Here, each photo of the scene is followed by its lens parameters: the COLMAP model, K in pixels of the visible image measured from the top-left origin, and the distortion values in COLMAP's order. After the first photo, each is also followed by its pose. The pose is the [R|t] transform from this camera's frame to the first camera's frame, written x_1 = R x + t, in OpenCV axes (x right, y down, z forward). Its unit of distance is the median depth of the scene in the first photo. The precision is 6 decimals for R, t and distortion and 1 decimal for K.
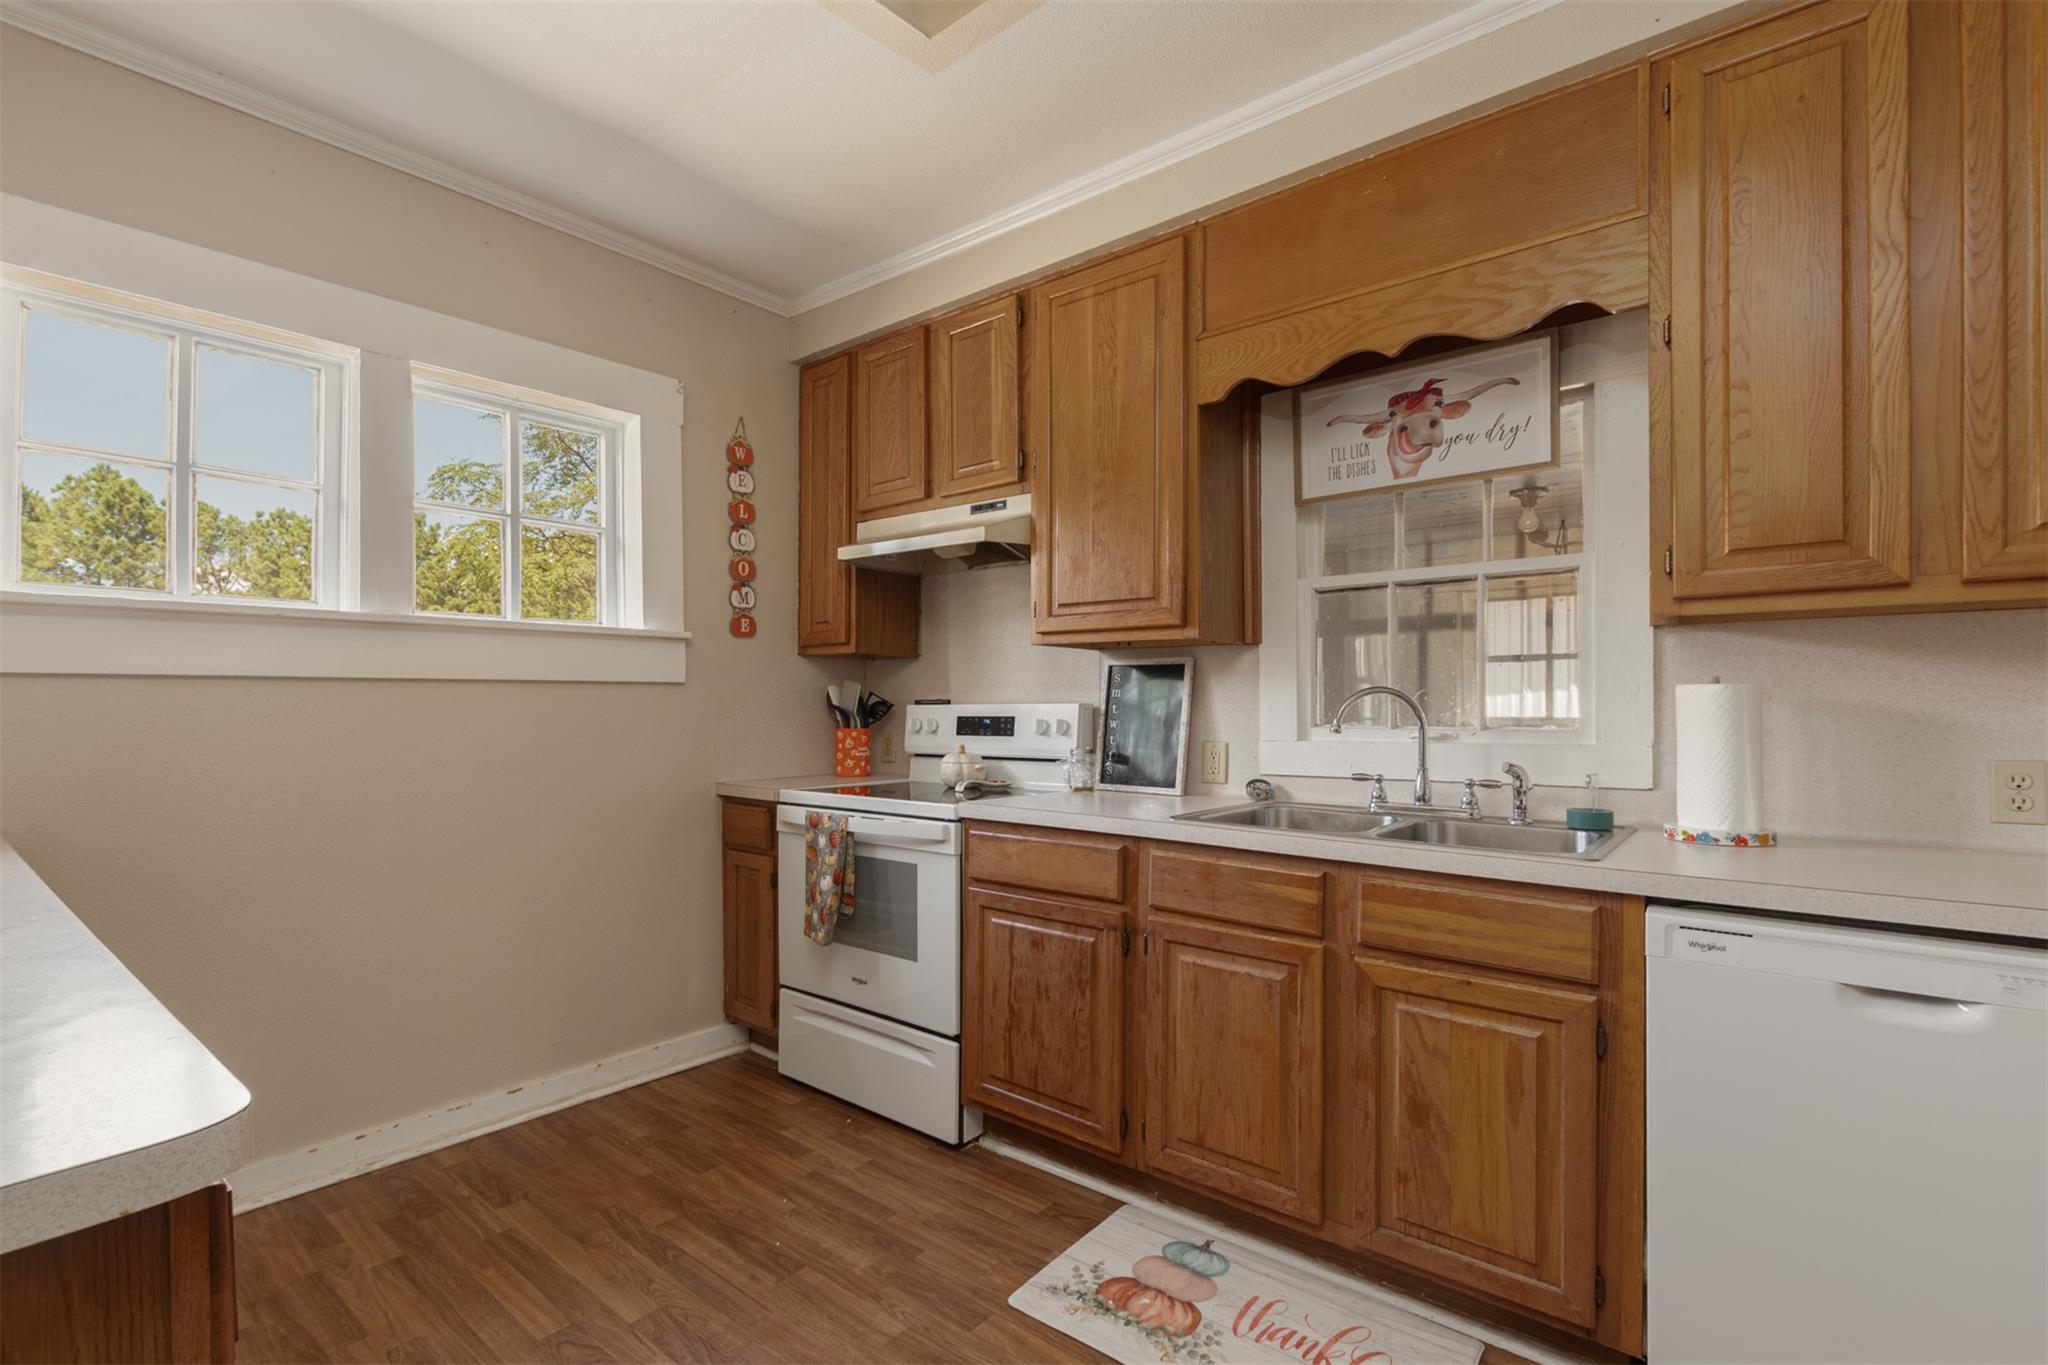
lens RADIAL K [[929.2, 0, 1027.8], [0, 929.2, 693.2], [0, 0, 1]] dist [0.000051, -0.000350]
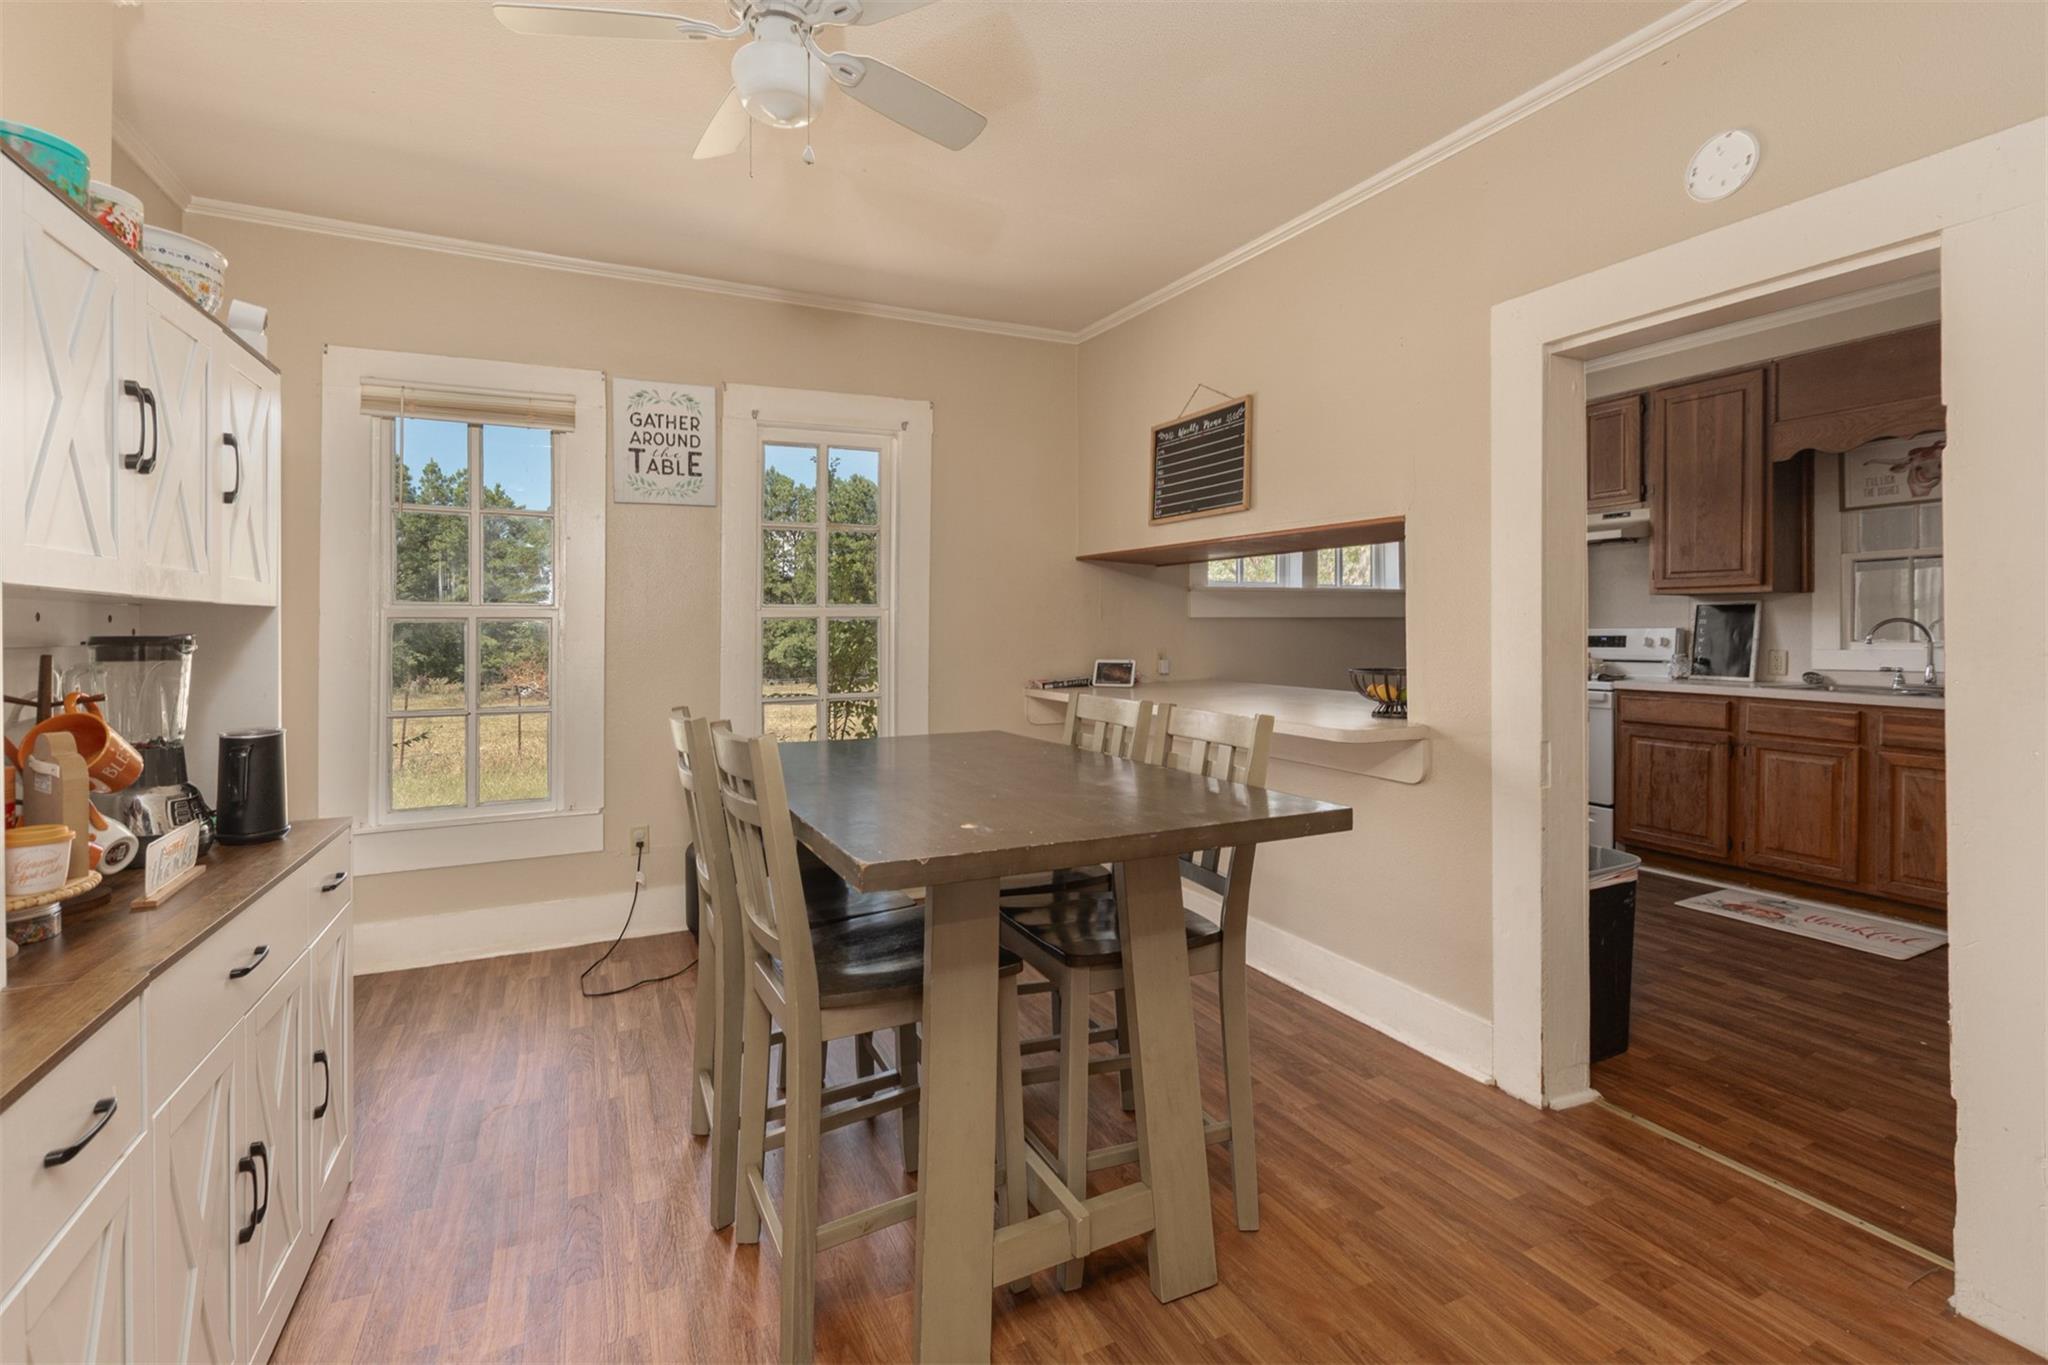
lens RADIAL K [[929.2, 0, 1048.7], [0, 929.2, 629.4], [0, 0, 1]] dist [0.000051, -0.000350]
pose [[0.916905, -0.000258, -0.399106, -0.389075], [0.005301, 0.999919, 0.011532, -0.014551], [0.399071, -0.012690, 0.916832, -1.229318]]
